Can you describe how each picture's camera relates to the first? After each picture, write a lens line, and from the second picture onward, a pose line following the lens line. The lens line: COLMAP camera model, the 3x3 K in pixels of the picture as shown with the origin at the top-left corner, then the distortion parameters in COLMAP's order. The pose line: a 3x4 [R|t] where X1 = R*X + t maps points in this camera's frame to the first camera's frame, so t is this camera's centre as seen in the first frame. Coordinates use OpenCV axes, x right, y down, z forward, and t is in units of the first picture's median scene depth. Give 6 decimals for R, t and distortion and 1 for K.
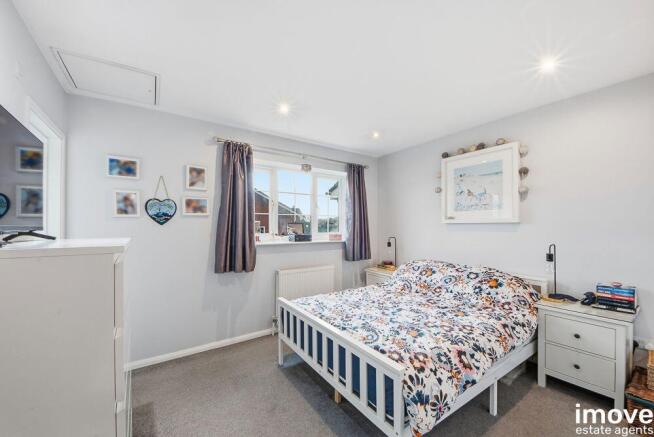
lens RADIAL K [[247.9, 0, 324.7], [0, 247.9, 228.4], [0, 0, 1]] dist [0.000173, -0.000079]
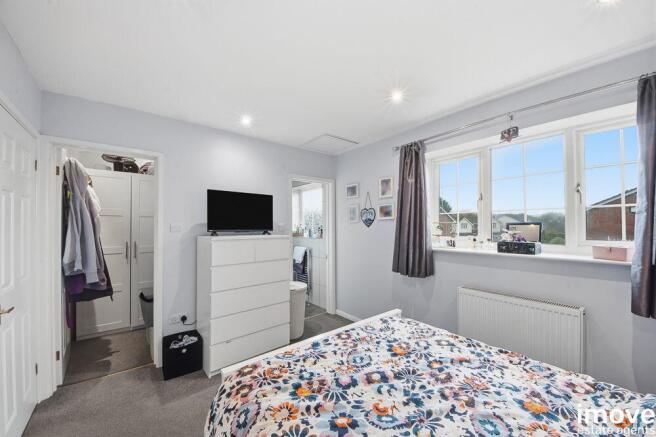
lens RADIAL K [[248.7, 0, 325.7], [0, 248.7, 228.4], [0, 0, 1]] dist [0.000173, -0.000079]
pose [[0.075818, 0.006435, -0.997101, 0.641814], [-0.005333, 0.999967, 0.006048, -0.014227], [0.997107, 0.004859, 0.075850, 0.624768]]
